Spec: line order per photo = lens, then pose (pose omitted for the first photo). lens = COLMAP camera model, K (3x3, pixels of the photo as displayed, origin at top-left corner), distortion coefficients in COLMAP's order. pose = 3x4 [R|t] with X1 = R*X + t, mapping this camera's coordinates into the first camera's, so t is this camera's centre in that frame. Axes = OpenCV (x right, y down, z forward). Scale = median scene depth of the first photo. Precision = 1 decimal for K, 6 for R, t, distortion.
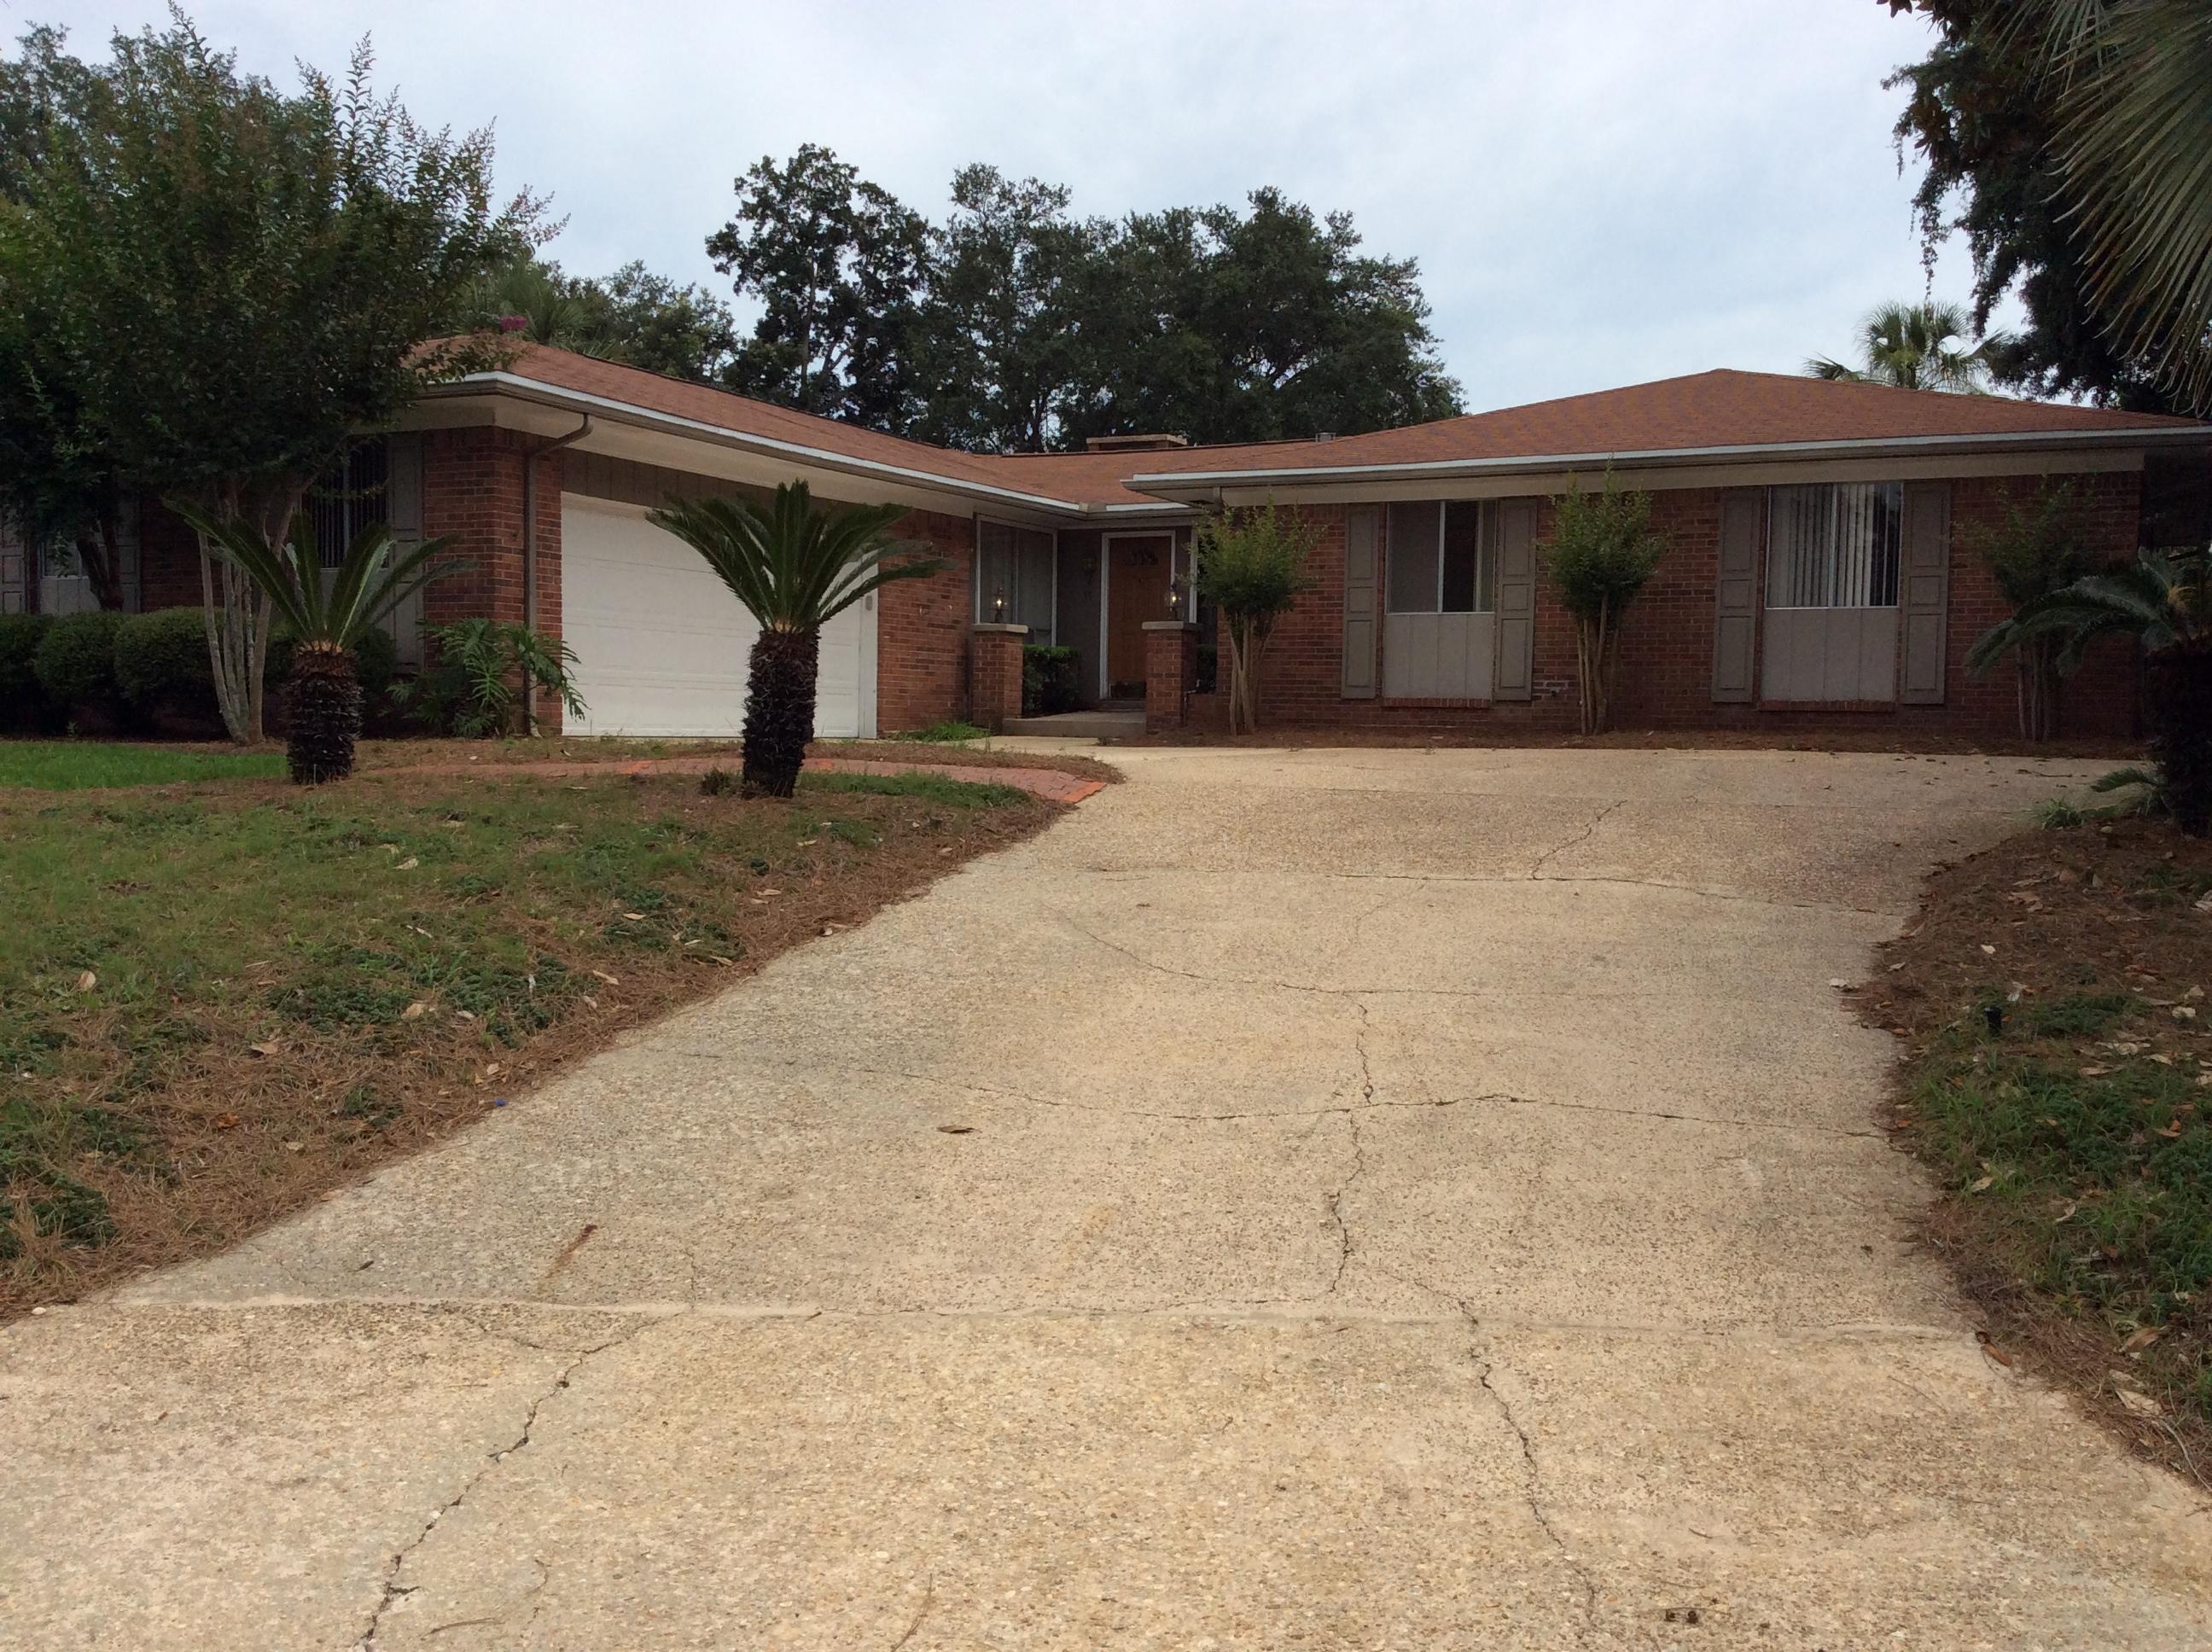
lens RADIAL K [[2068.2, 0, 1114.6], [0, 2068.2, 822.6], [0, 0, 1]] dist [0.054673, 0.000000]
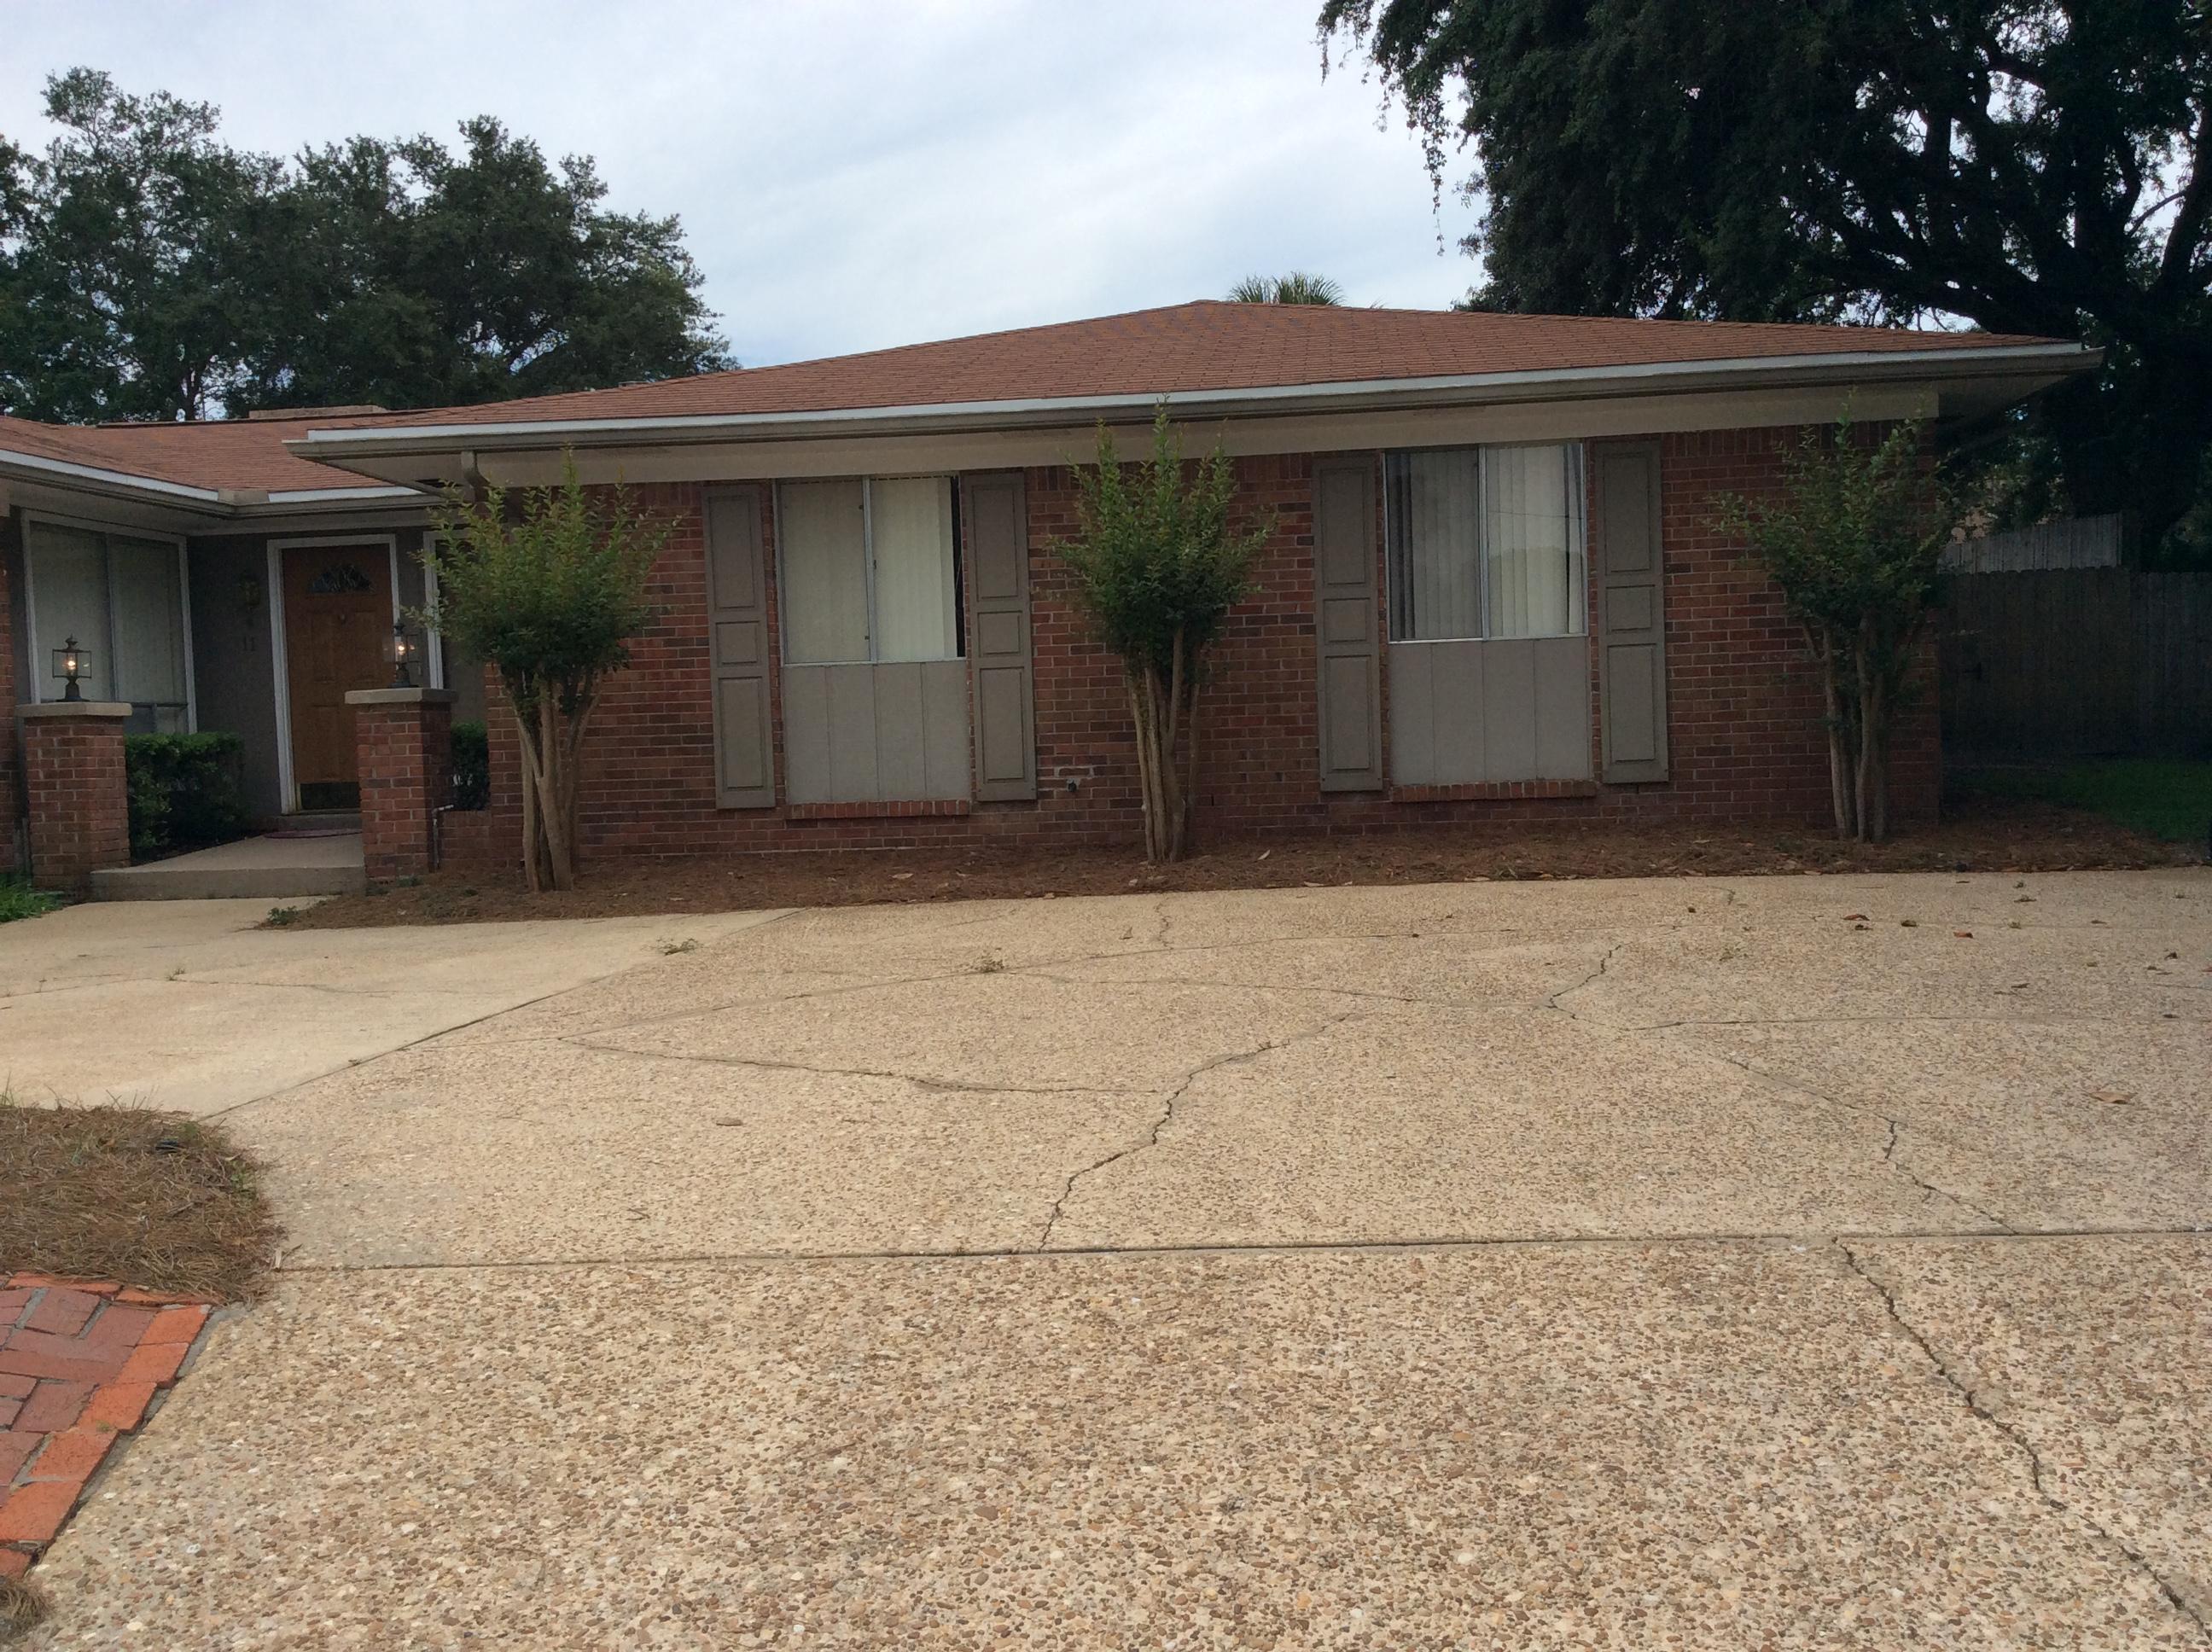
lens RADIAL K [[2068.2, 0, 1120.0], [0, 2068.2, 832.6], [0, 0, 1]] dist [0.054673, 0.000000]
pose [[0.935420, -0.064355, 0.347632, 0.009708], [0.065883, 0.997800, 0.007436, -0.043364], [-0.347346, 0.015947, 0.937602, 0.345136]]
